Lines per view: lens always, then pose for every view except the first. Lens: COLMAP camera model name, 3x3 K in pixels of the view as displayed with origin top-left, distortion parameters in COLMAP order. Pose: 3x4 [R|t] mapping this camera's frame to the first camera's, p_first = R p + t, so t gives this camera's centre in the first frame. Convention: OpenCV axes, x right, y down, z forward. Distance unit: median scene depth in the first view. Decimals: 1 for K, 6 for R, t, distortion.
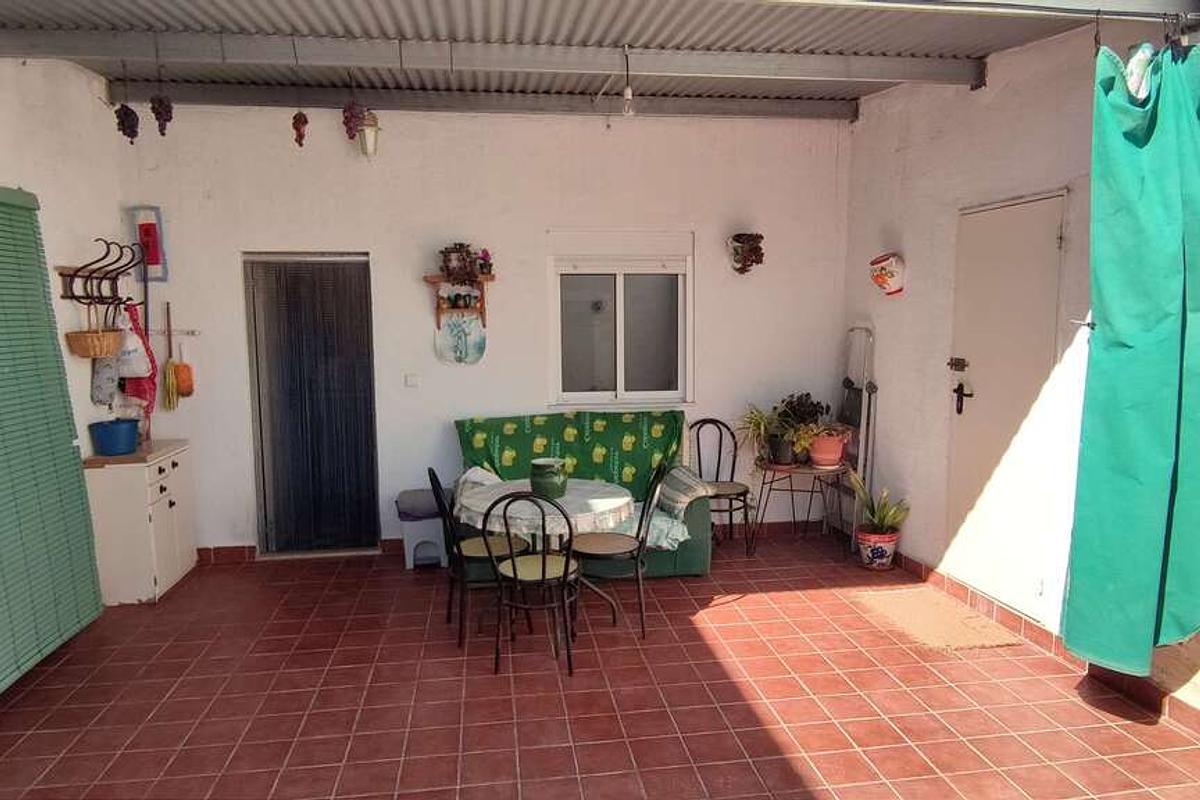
lens RADIAL K [[801.1, 0, 600.0], [0, 801.1, 400.0], [0, 0, 1]] dist [0.002112, 0.000023]
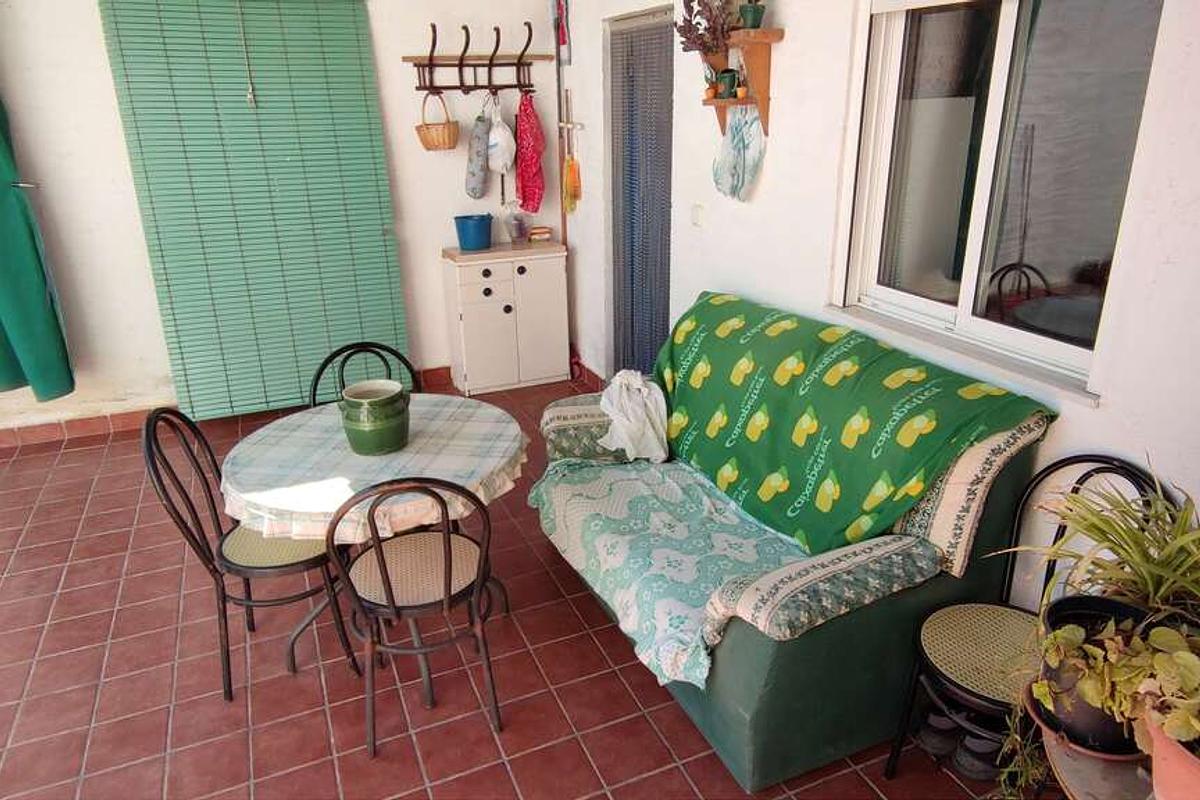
lens RADIAL K [[801.1, 0, 600.0], [0, 801.1, 400.0], [0, 0, 1]] dist [0.002112, 0.000023]
pose [[0.283133, 0.345571, -0.894660, 0.378683], [-0.086415, 0.938228, 0.335052, -0.095647], [0.955180, -0.017553, 0.295506, 0.738729]]
